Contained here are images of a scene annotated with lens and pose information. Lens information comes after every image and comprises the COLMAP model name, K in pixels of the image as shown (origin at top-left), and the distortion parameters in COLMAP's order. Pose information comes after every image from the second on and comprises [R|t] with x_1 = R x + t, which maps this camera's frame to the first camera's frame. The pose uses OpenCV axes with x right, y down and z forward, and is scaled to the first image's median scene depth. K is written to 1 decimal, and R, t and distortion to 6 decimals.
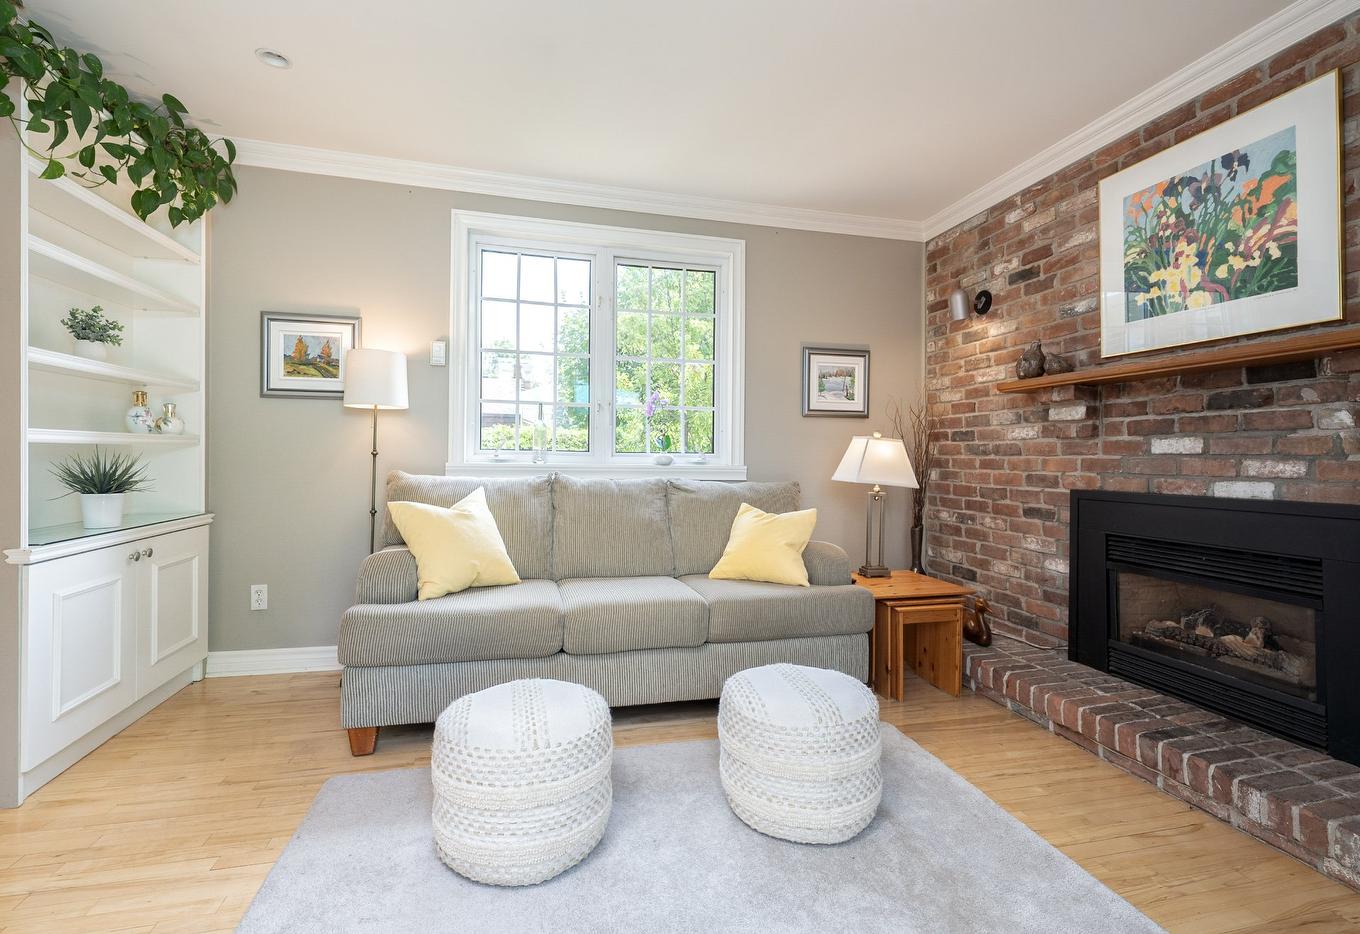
lens RADIAL K [[654.9, 0, 709.5], [0, 654.9, 445.9], [0, 0, 1]] dist [0.009138, -0.000478]
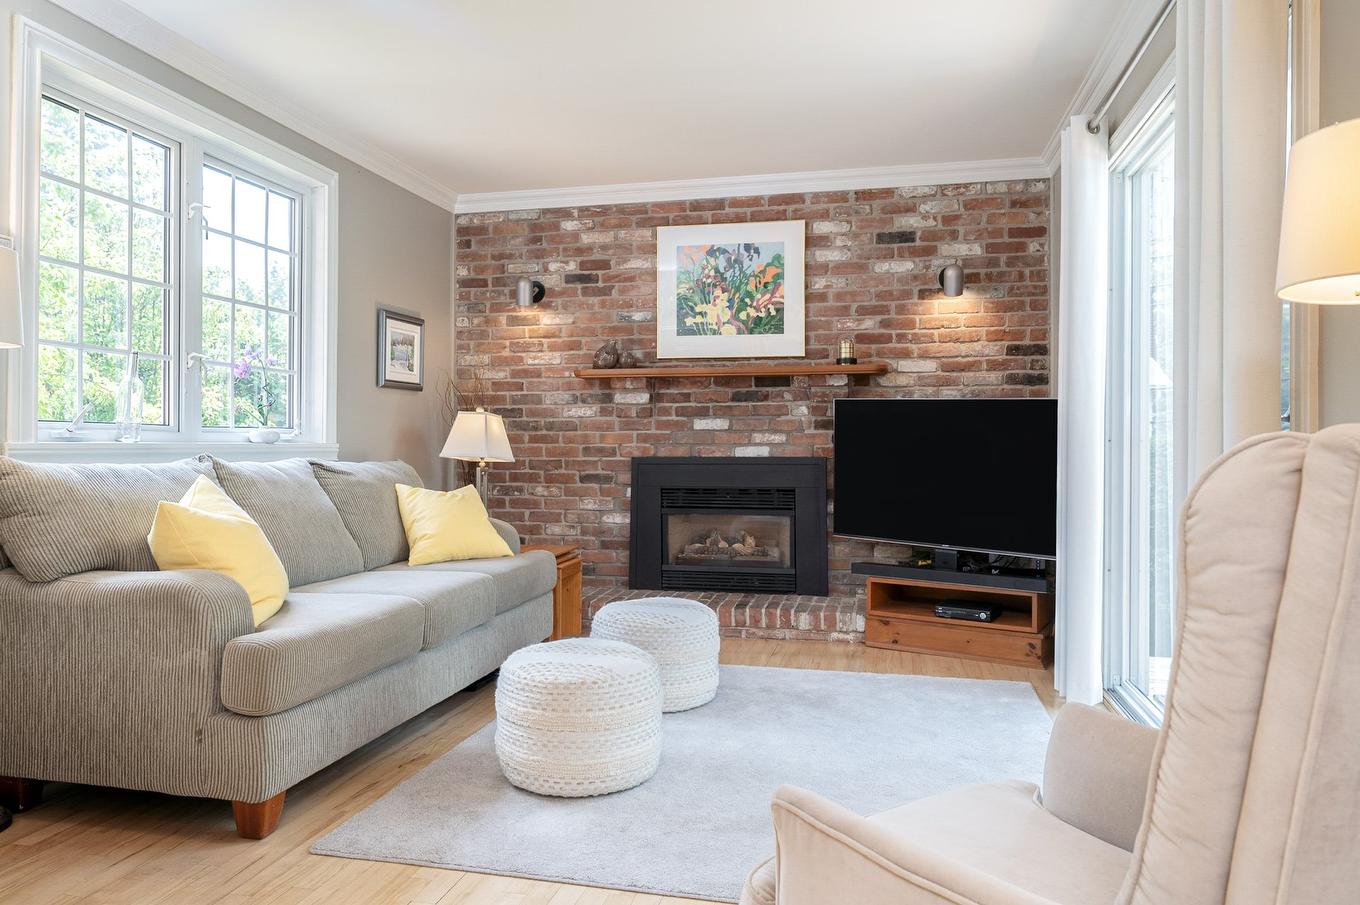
lens RADIAL K [[877.2, 0, 706.6], [0, 877.2, 431.1], [0, 0, 1]] dist [0.021449, 0.003034]
pose [[0.454860, -0.000014, 0.890563, -0.963272], [-0.010354, 0.999932, 0.005304, 0.004758], [-0.890503, -0.011633, 0.454829, 0.089581]]
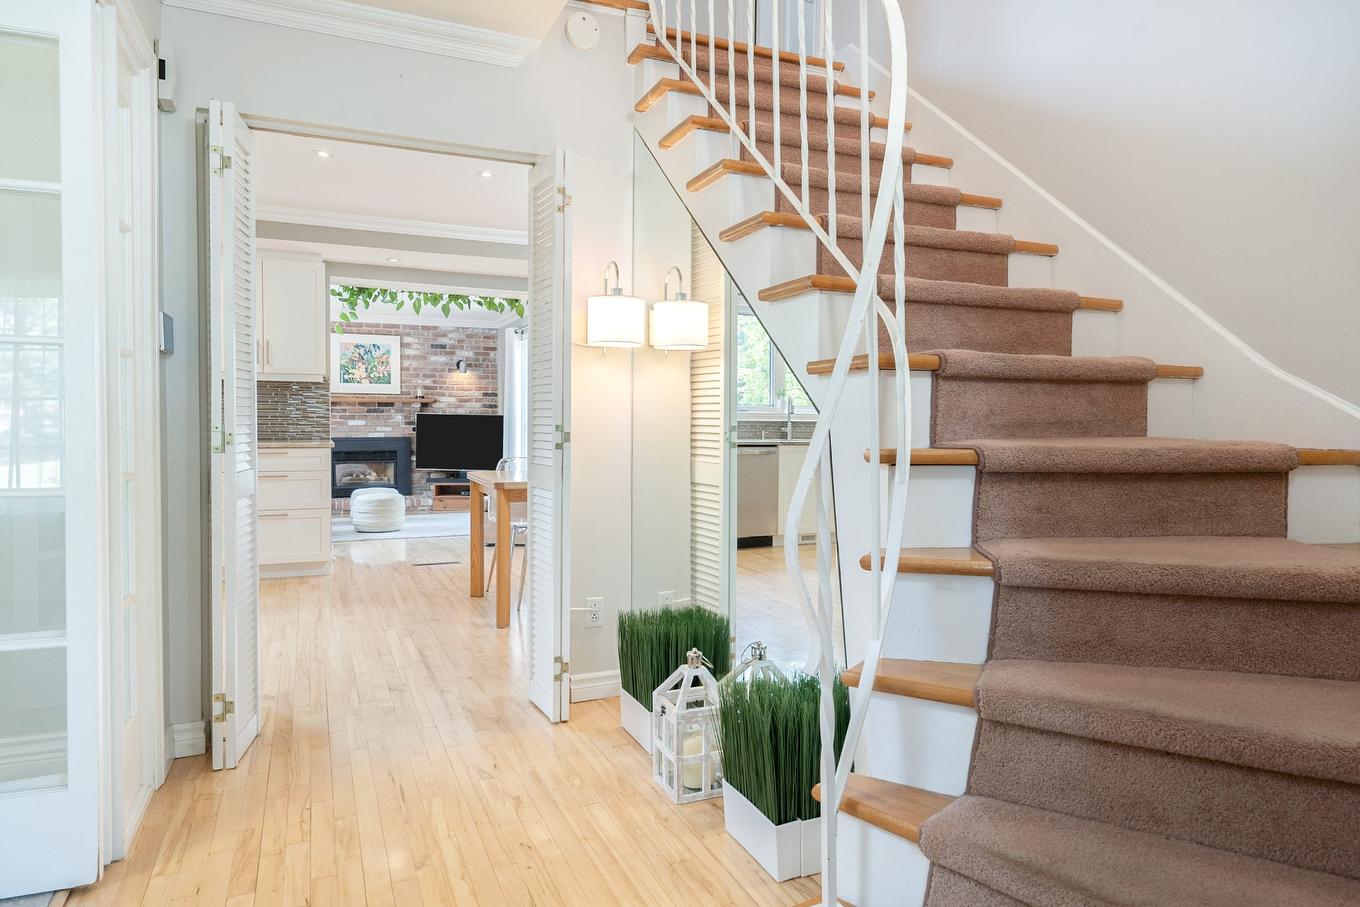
lens RADIAL K [[877.2, 0, 683.9], [0, 877.2, 449.4], [0, 0, 1]] dist [0.021449, 0.003034]
pose [[-0.168044, -0.028280, 0.985374, -3.594421], [-0.014764, 0.999548, 0.026169, -0.006502], [-0.985669, -0.010150, -0.168386, 0.095894]]
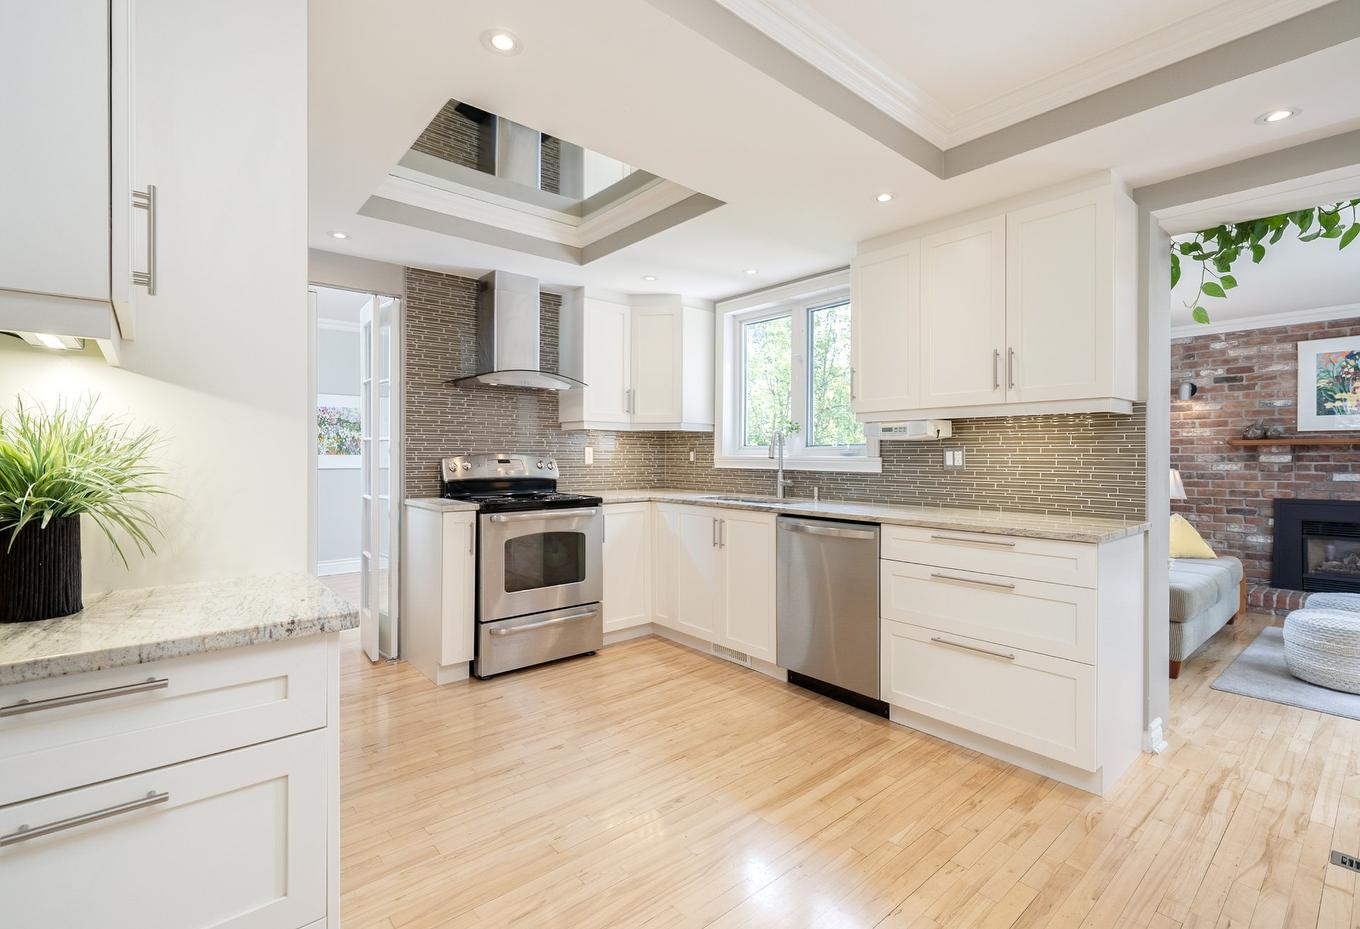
lens RADIAL K [[623.7, 0, 691.0], [0, 623.7, 455.4], [0, 0, 1]] dist [-0.023500, 0.000973]
pose [[0.902944, 0.006361, 0.429710, -1.830475], [-0.009853, 0.999934, 0.005904, -0.055044], [-0.429644, -0.009565, 0.902948, 0.132936]]
